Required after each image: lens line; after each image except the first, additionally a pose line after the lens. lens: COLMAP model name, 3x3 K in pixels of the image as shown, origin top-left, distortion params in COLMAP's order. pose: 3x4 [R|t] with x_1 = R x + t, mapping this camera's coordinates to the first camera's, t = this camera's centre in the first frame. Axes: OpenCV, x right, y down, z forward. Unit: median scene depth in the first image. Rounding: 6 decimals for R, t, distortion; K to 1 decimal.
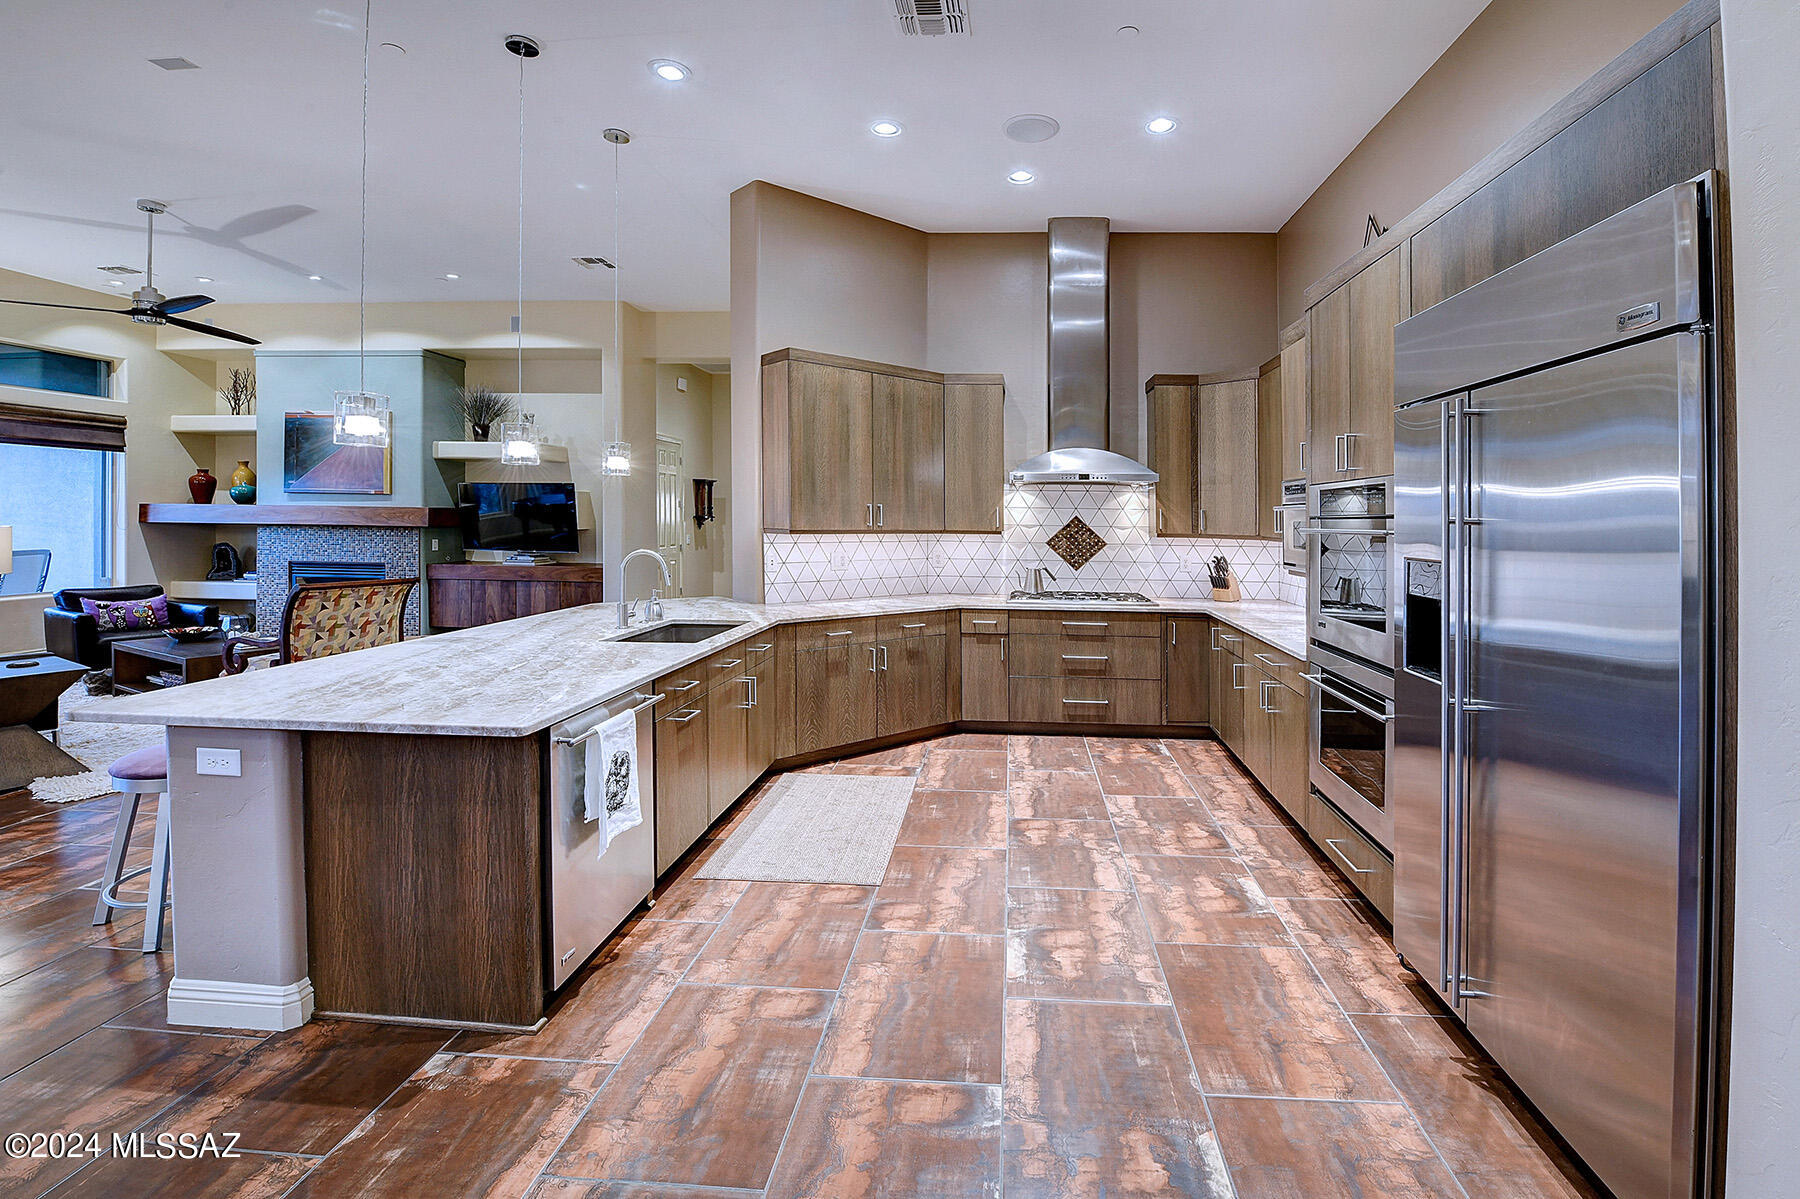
lens RADIAL K [[718.2, 0, 1003.1], [0, 718.2, 521.2], [0, 0, 1]] dist [-0.015353, 0.000094]
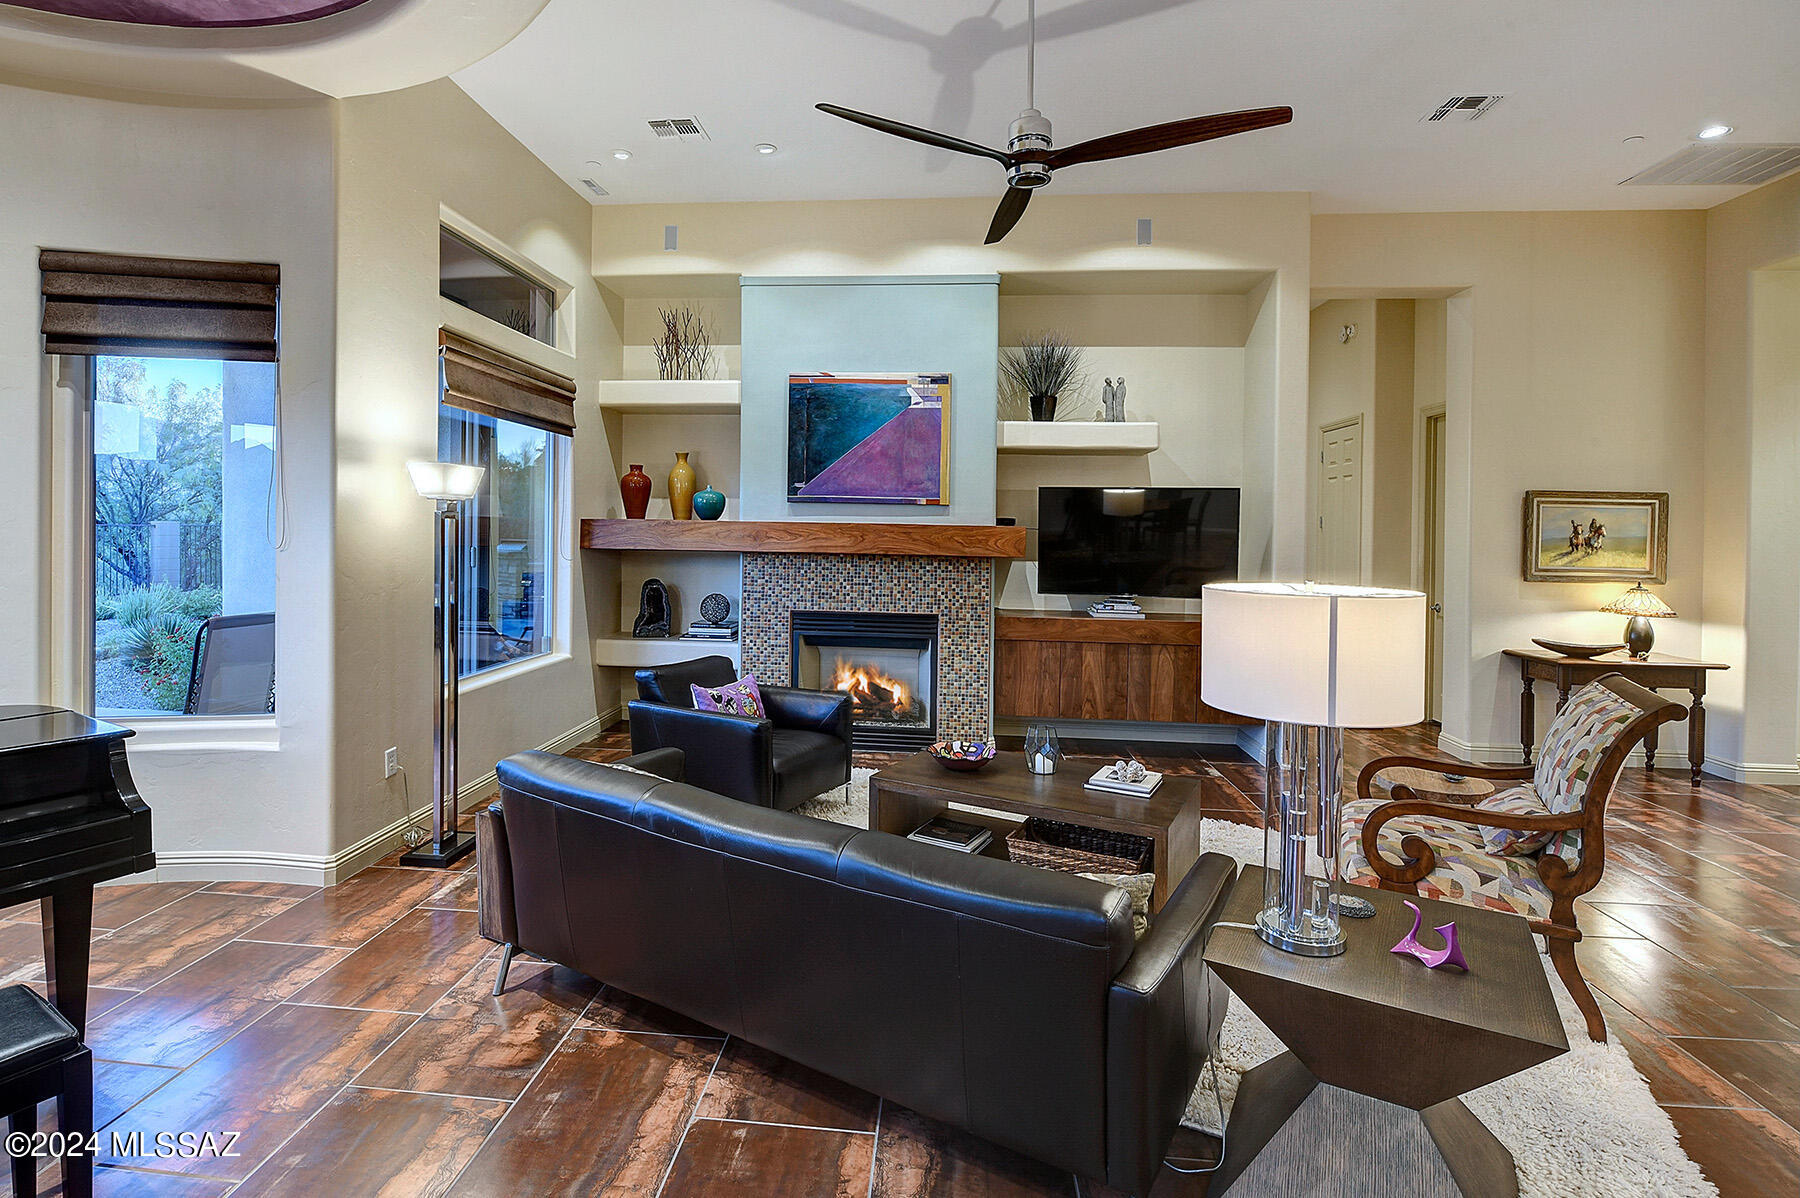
lens RADIAL K [[882.0, 0, 905.5], [0, 882.0, 531.3], [0, 0, 1]] dist [-0.011786, -0.002666]
pose [[0.998204, 0.004540, -0.059730, -0.862446], [-0.004656, 0.999988, -0.001796, -0.013356], [0.059721, 0.002071, 0.998213, 0.223643]]
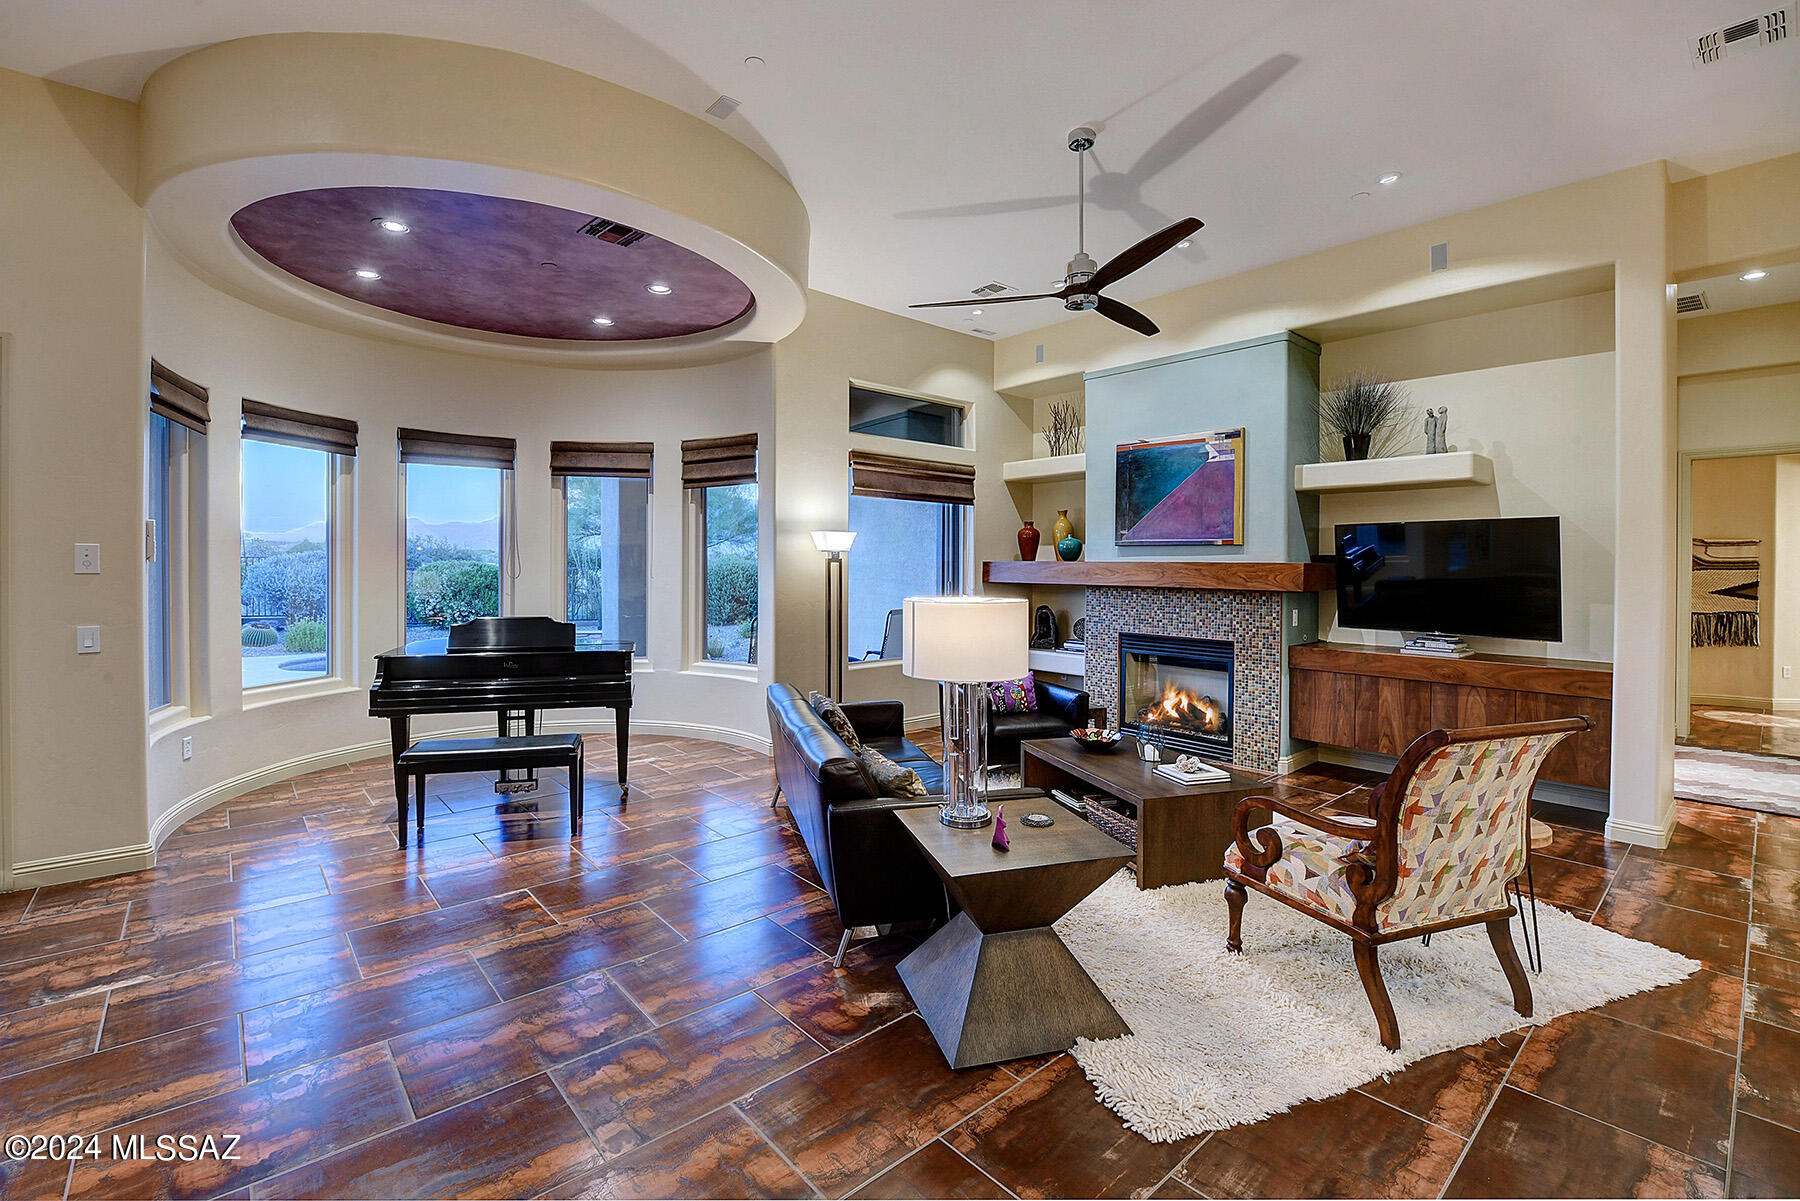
lens RADIAL K [[829.8, 0, 922.0], [0, 829.8, 578.9], [0, 0, 1]] dist [-0.019880, 0.000984]
pose [[0.674101, 0.006313, -0.738612, -0.474696], [-0.001502, 0.999973, 0.007175, -0.009725], [0.738638, -0.003727, 0.674092, 0.211918]]
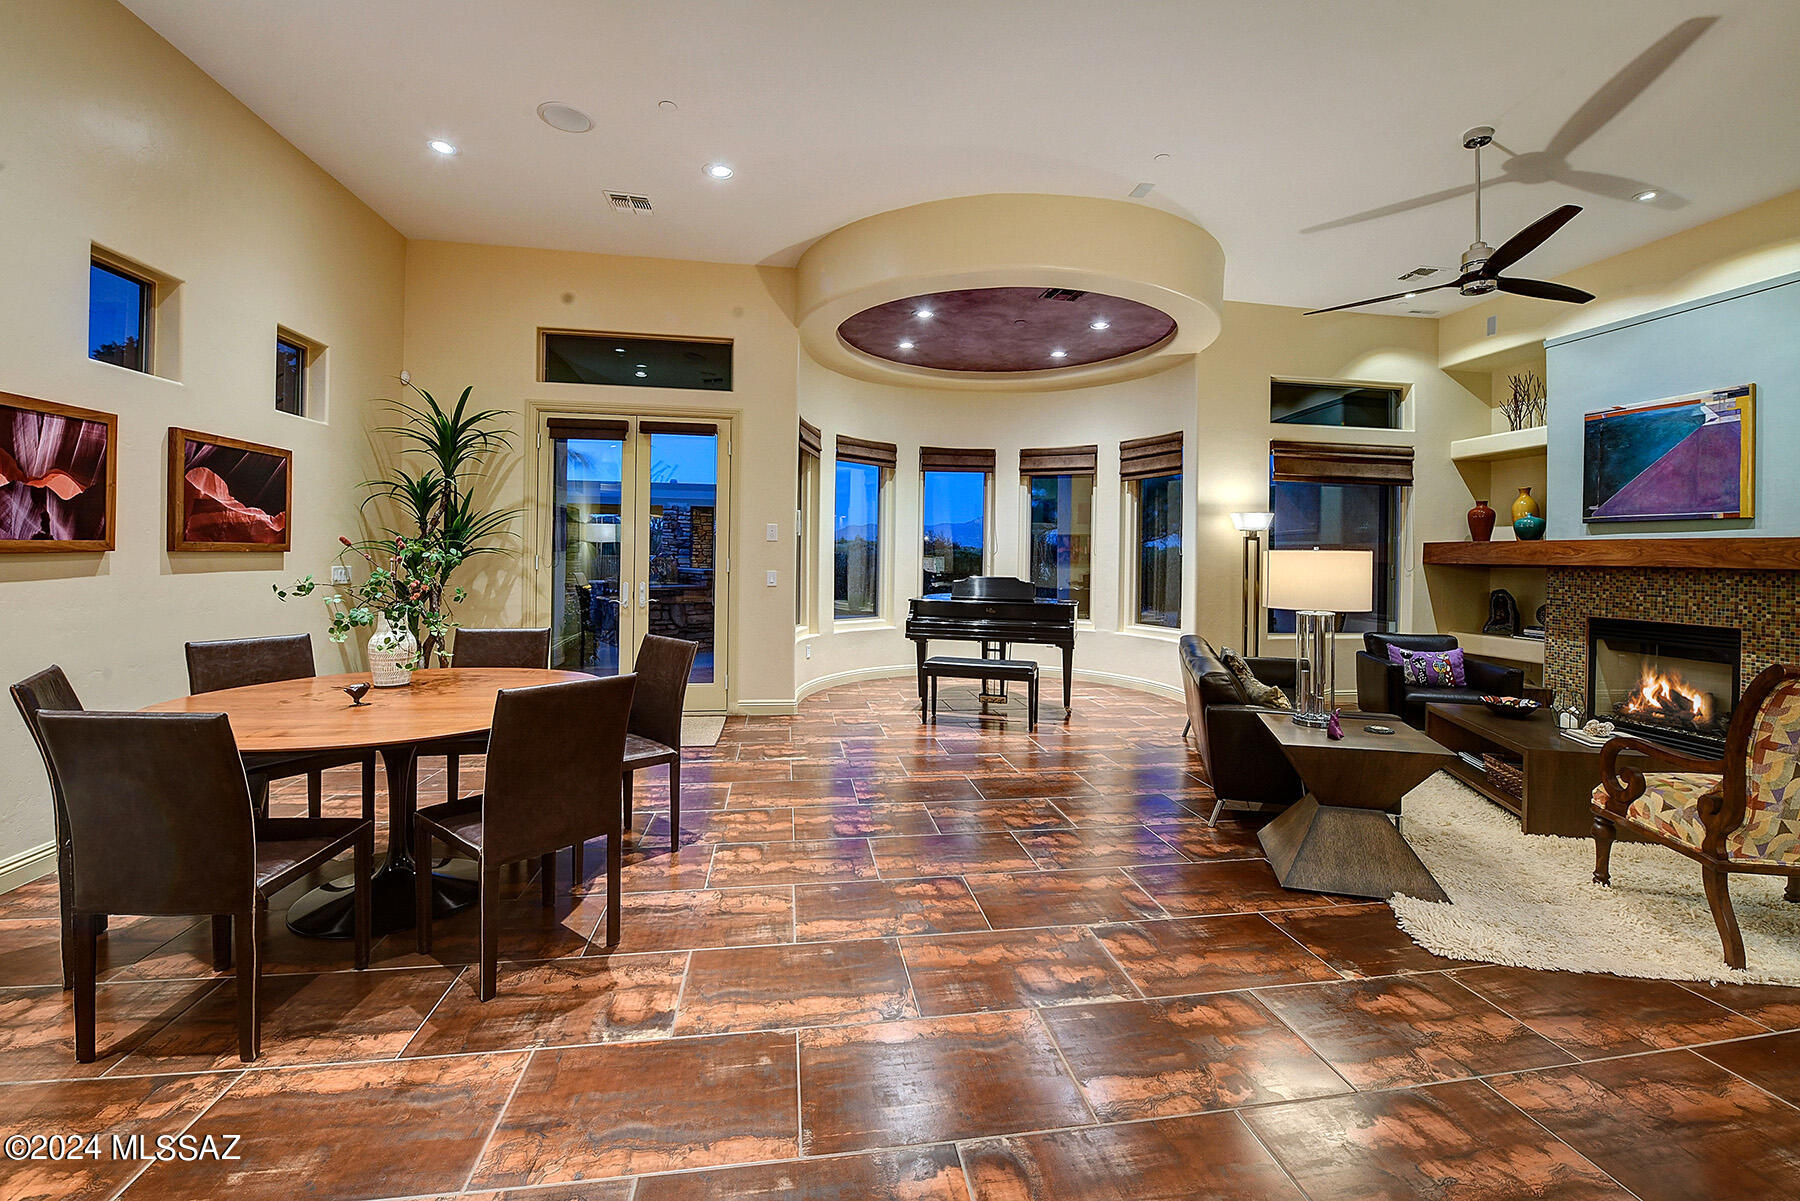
lens RADIAL K [[831.2, 0, 887.0], [0, 831.2, 559.8], [0, 0, 1]] dist [-0.015571, -0.002308]
pose [[0.160130, -0.008178, -0.987062, -0.292597], [-0.015796, 0.999816, -0.010846, 0.018083], [0.986970, 0.017329, 0.159971, 0.152368]]
